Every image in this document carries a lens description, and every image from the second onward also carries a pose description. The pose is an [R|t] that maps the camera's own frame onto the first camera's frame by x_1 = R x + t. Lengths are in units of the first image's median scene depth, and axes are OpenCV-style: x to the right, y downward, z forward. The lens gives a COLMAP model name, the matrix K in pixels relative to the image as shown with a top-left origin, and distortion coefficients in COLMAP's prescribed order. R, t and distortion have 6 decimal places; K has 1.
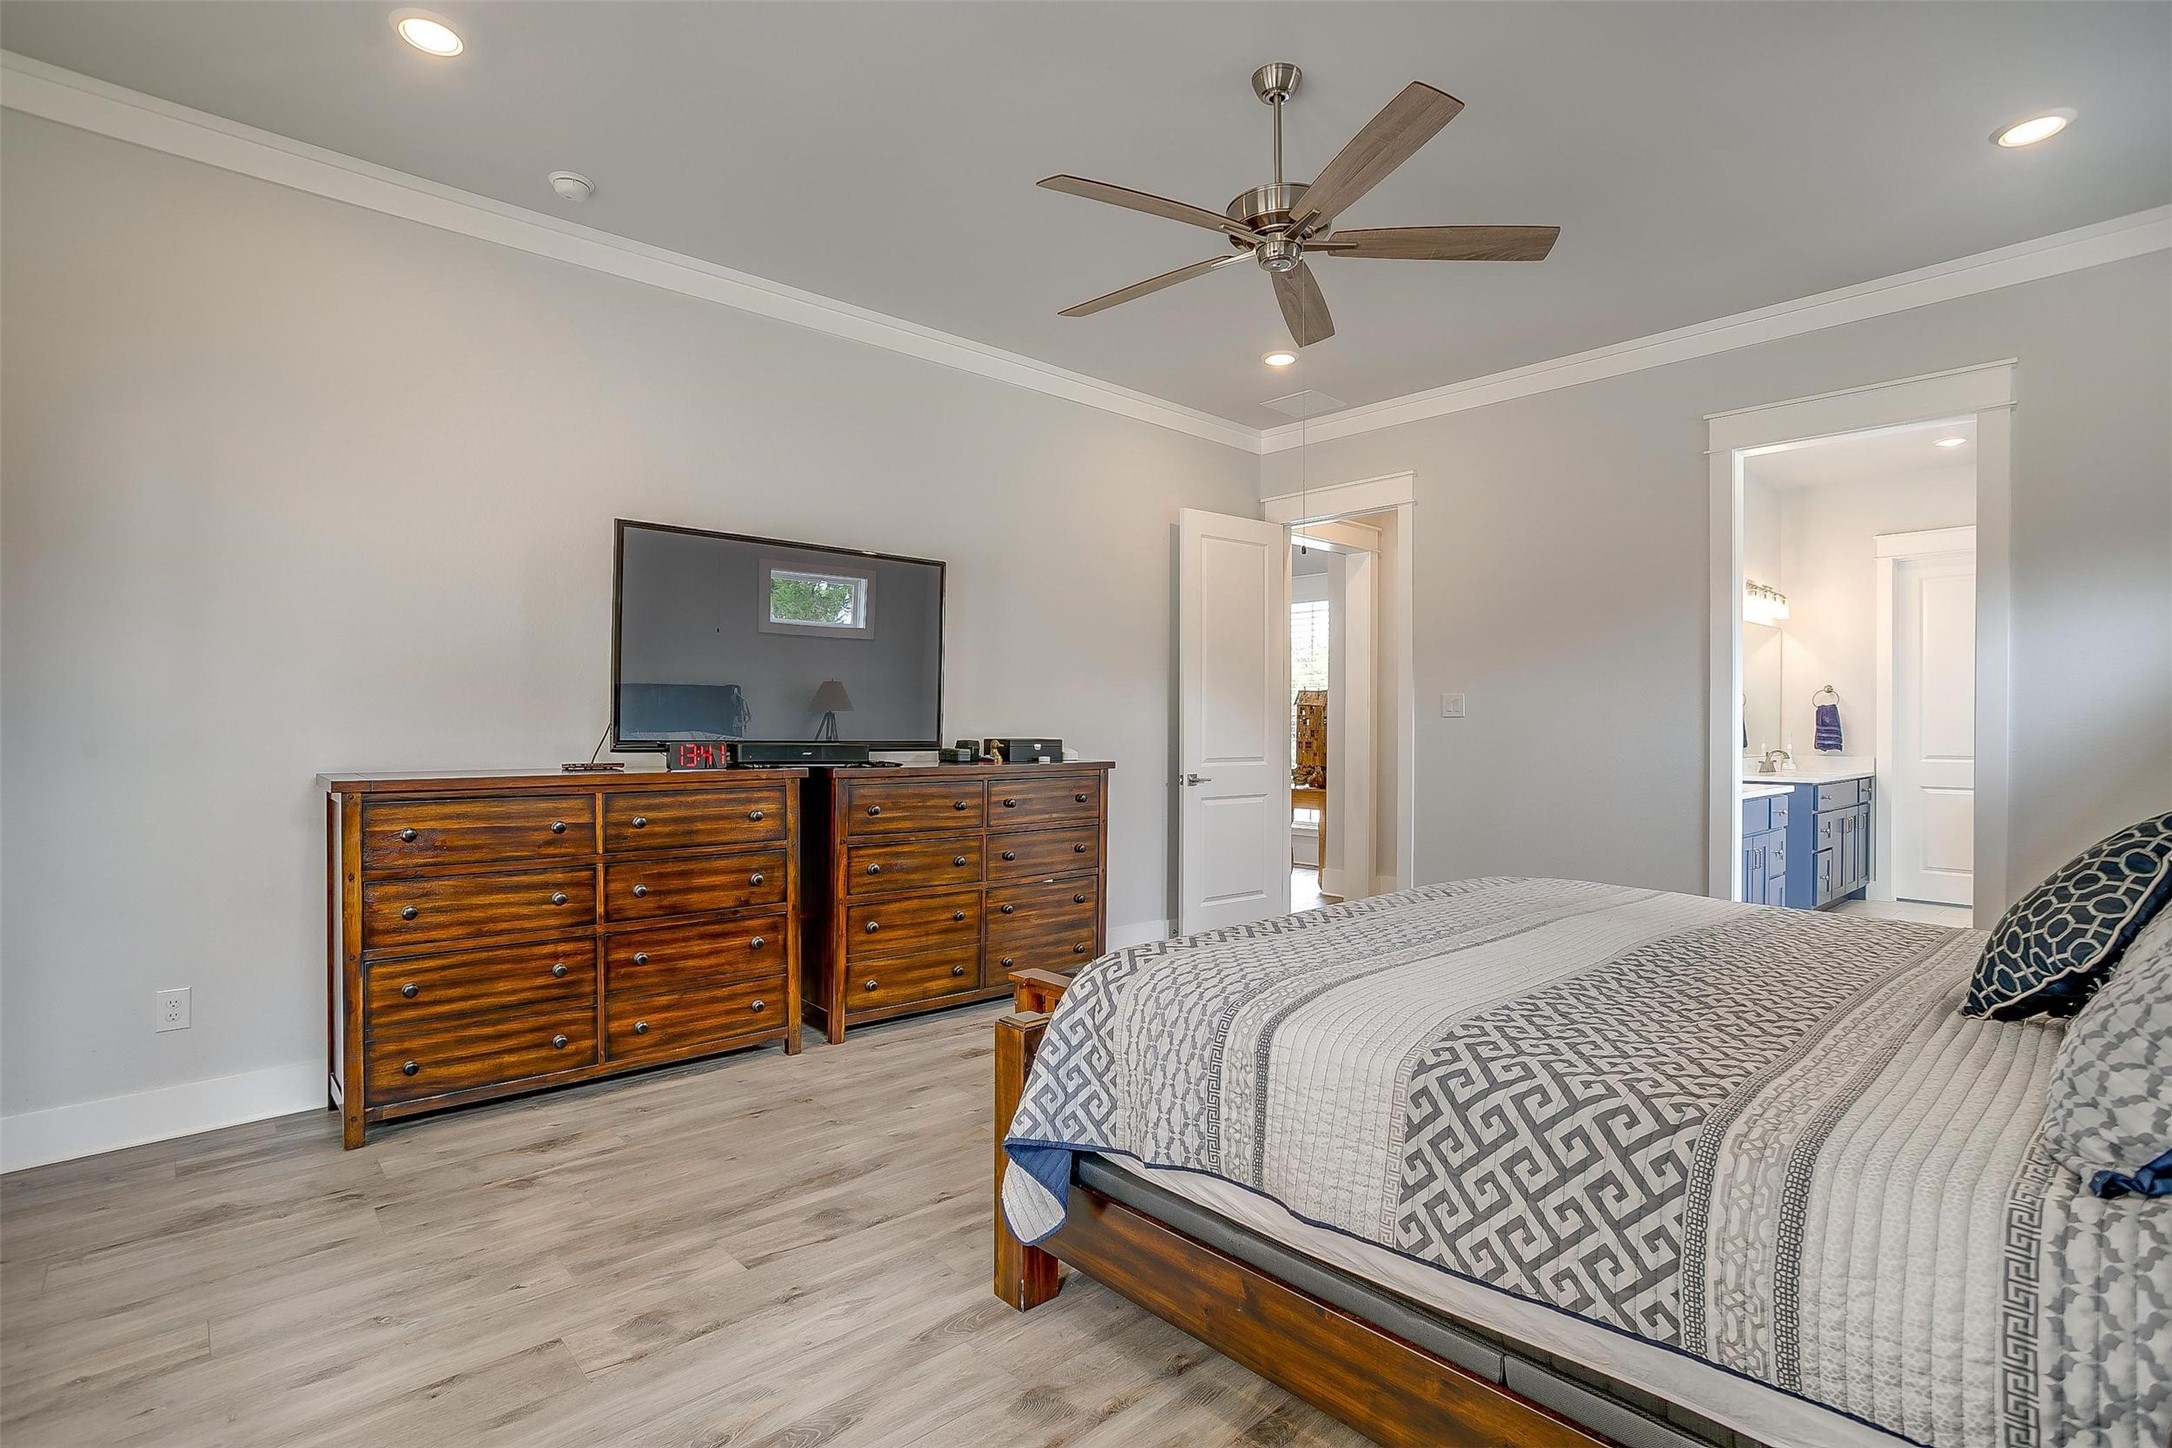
lens RADIAL K [[1055.8, 0, 1082.0], [0, 1055.8, 726.5], [0, 0, 1]] dist [-0.051156, 0.040382]
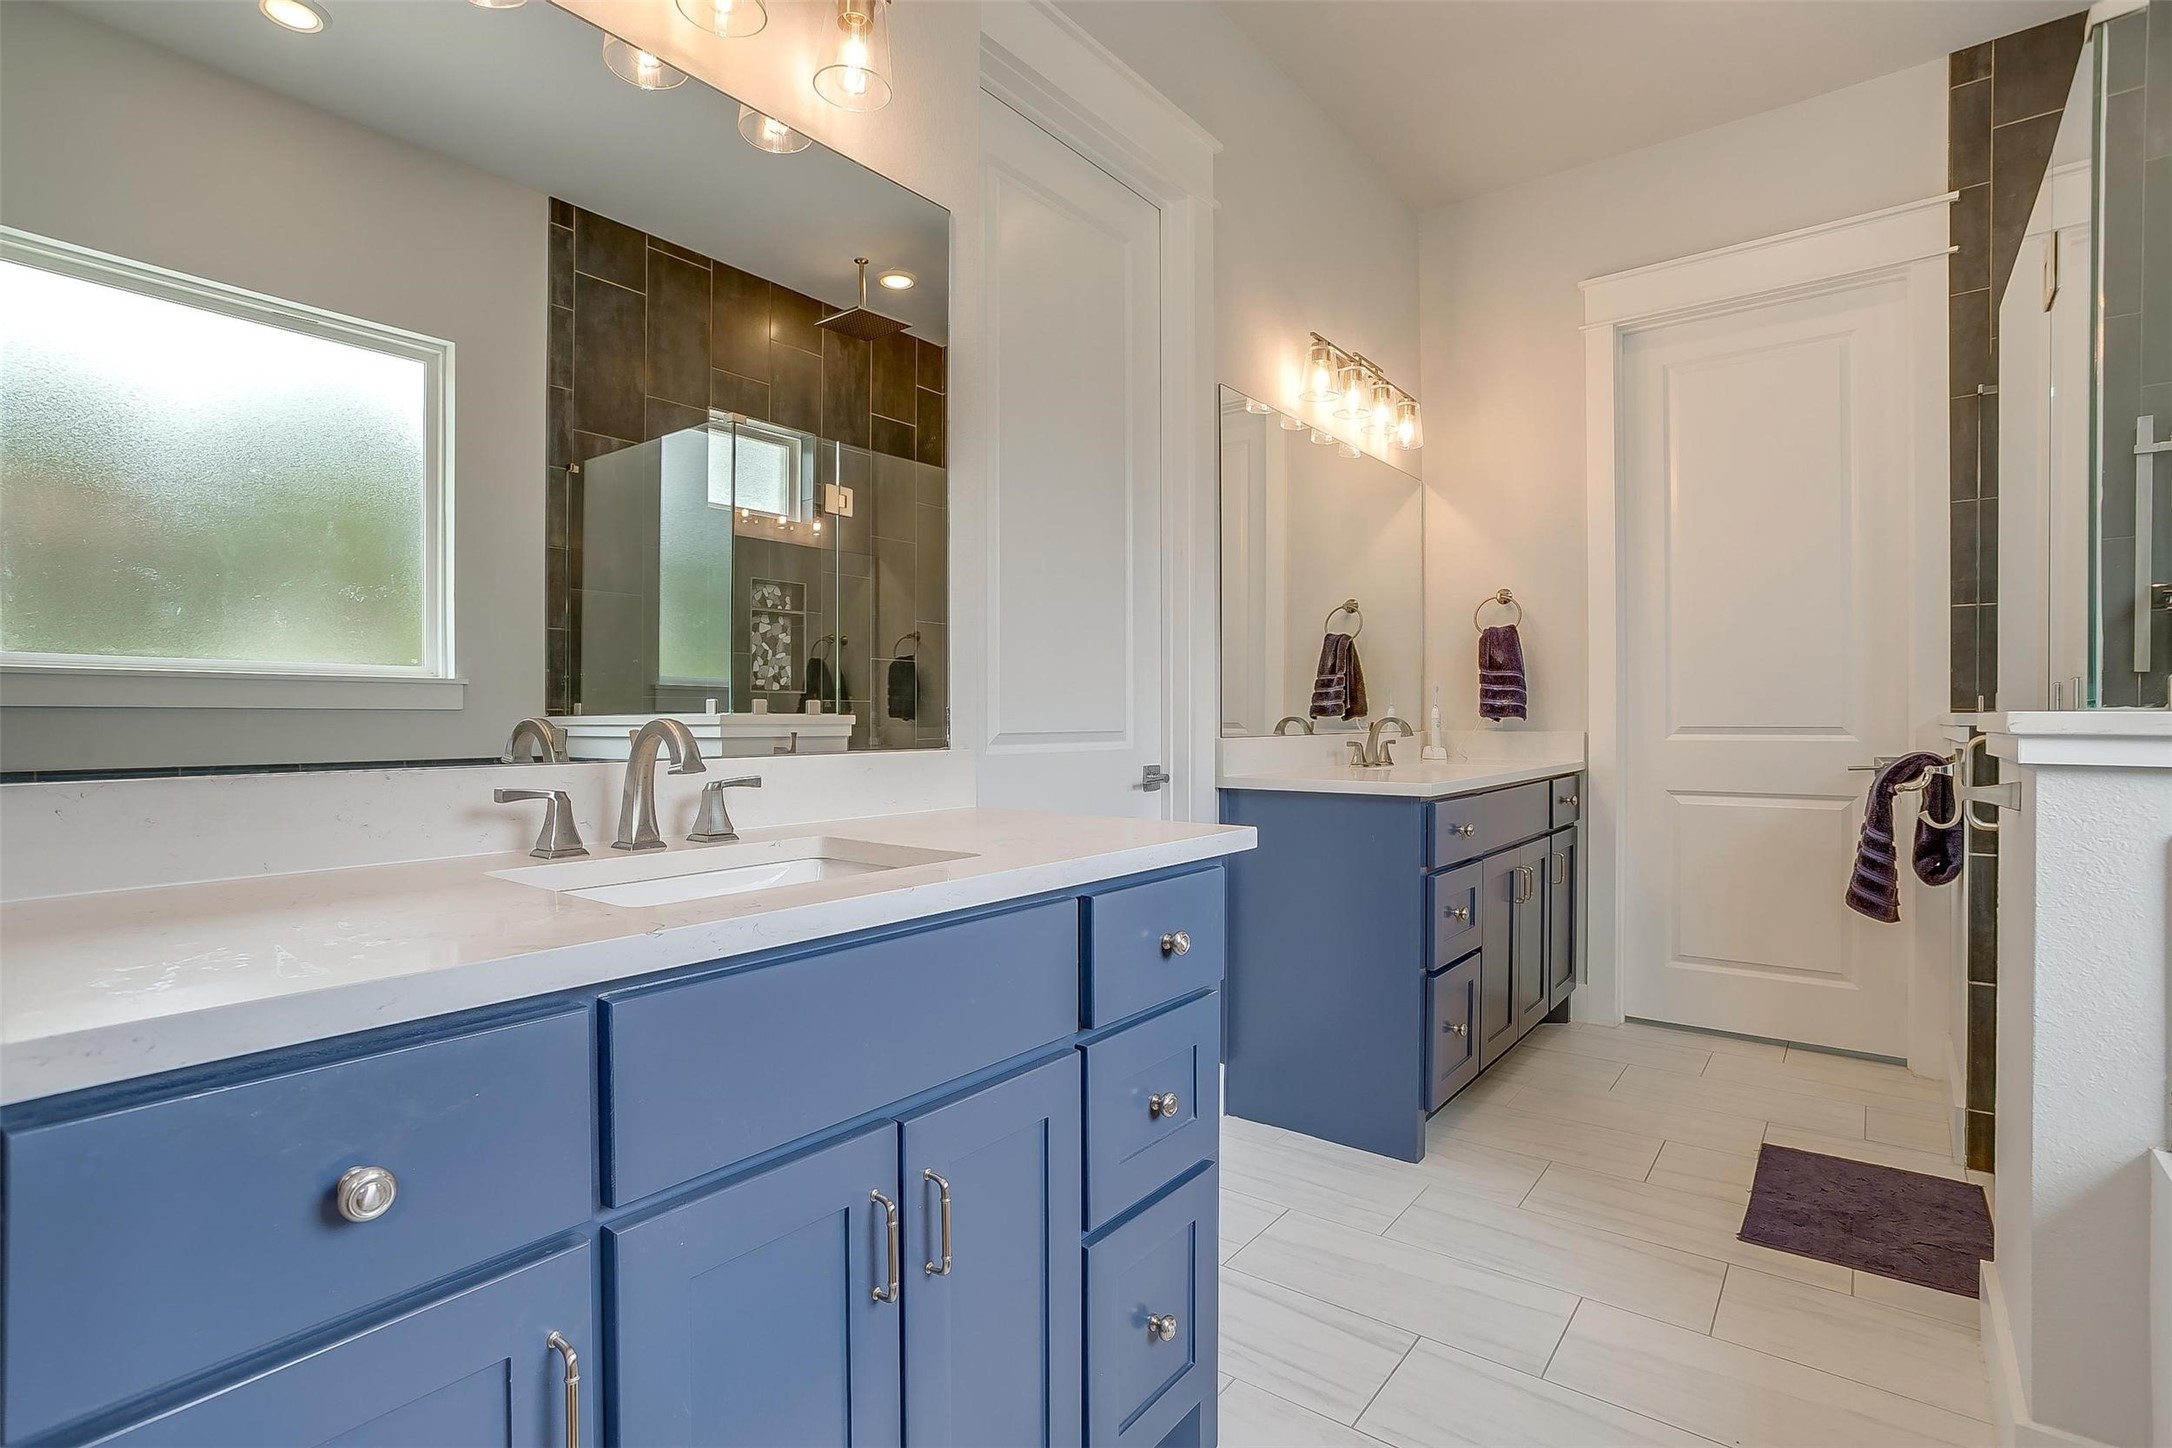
lens RADIAL K [[1055.8, 0, 1082.0], [0, 1055.8, 726.5], [0, 0, 1]] dist [-0.051156, 0.040382]
pose [[0.986546, -0.008510, 0.163262, 0.453551], [0.007141, 0.999934, 0.008972, 0.021099], [-0.163328, -0.007685, 0.986542, 0.558612]]
